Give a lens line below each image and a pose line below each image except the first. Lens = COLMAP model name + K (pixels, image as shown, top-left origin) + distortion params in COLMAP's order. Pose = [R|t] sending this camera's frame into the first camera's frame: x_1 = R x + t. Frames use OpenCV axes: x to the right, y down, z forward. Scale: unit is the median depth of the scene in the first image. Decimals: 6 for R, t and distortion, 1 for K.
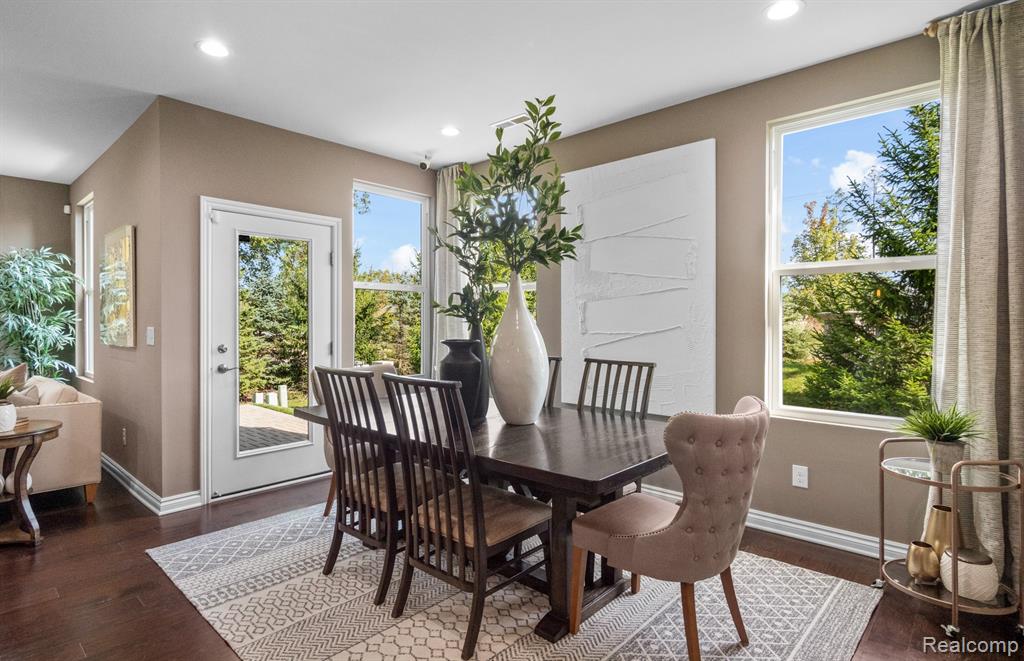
lens RADIAL K [[536.2, 0, 512.0], [0, 536.2, 330.5], [0, 0, 1]] dist [-0.001169, -0.000200]
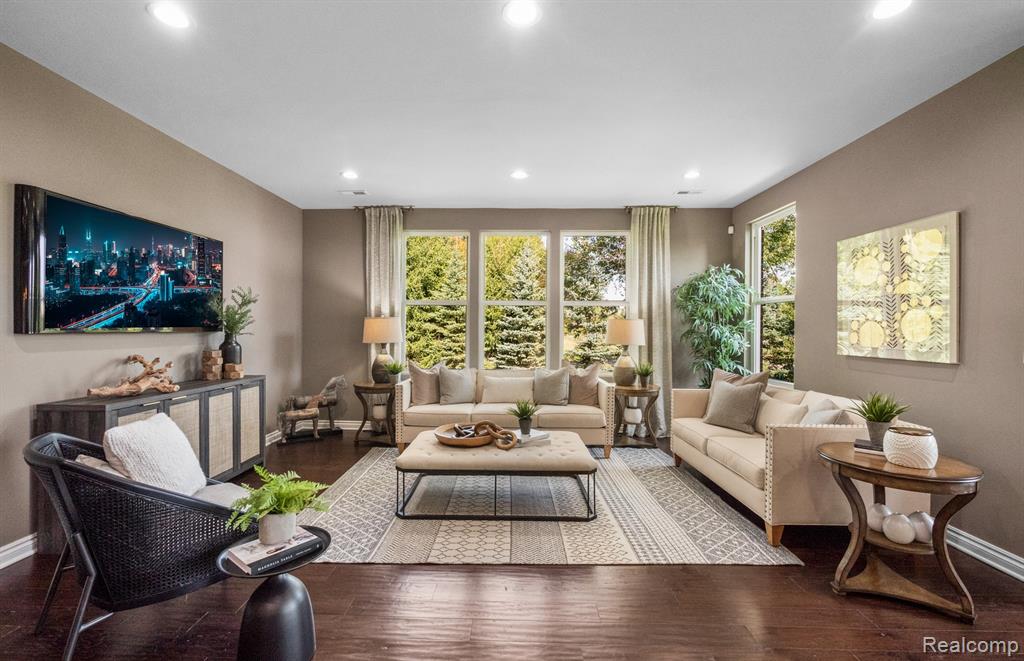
lens RADIAL K [[433.7, 0, 503.7], [0, 433.7, 327.2], [0, 0, 1]] dist [-0.000503, -0.000025]
pose [[0.667682, -0.002960, -0.744440, -0.487387], [-0.013394, 0.999782, -0.015988, -0.002119], [0.744326, 0.020646, 0.667498, 0.045642]]
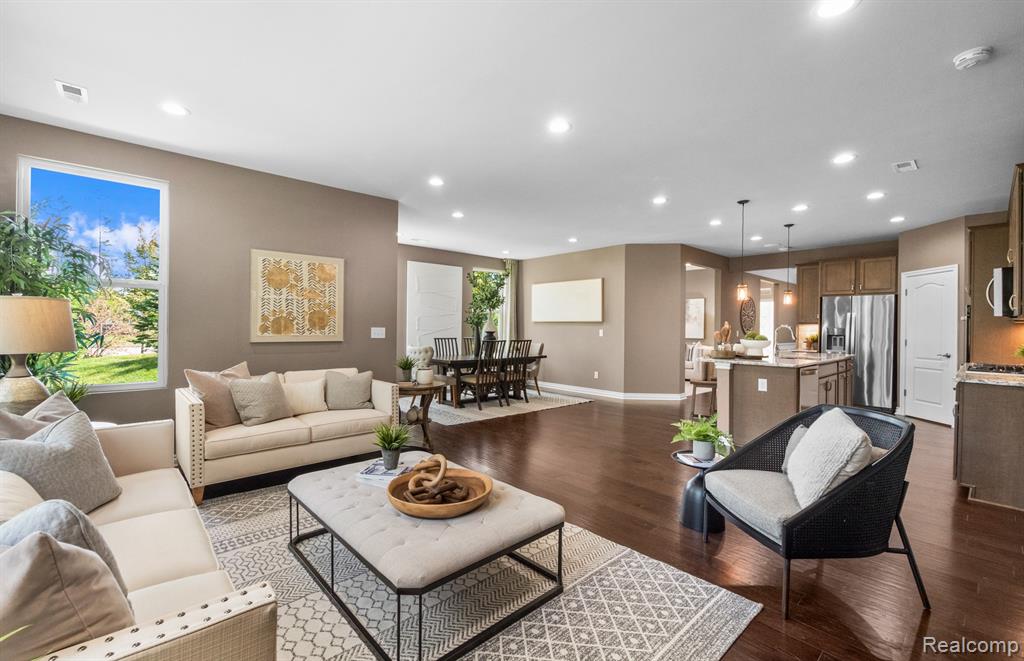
lens RADIAL K [[433.7, 0, 503.7], [0, 433.7, 327.2], [0, 0, 1]] dist [-0.000503, -0.000025]
pose [[0.084167, -0.006814, 0.996428, -1.355063], [0.003587, 0.999972, 0.006535, -0.009707], [-0.996445, 0.003025, 0.084190, 0.327338]]
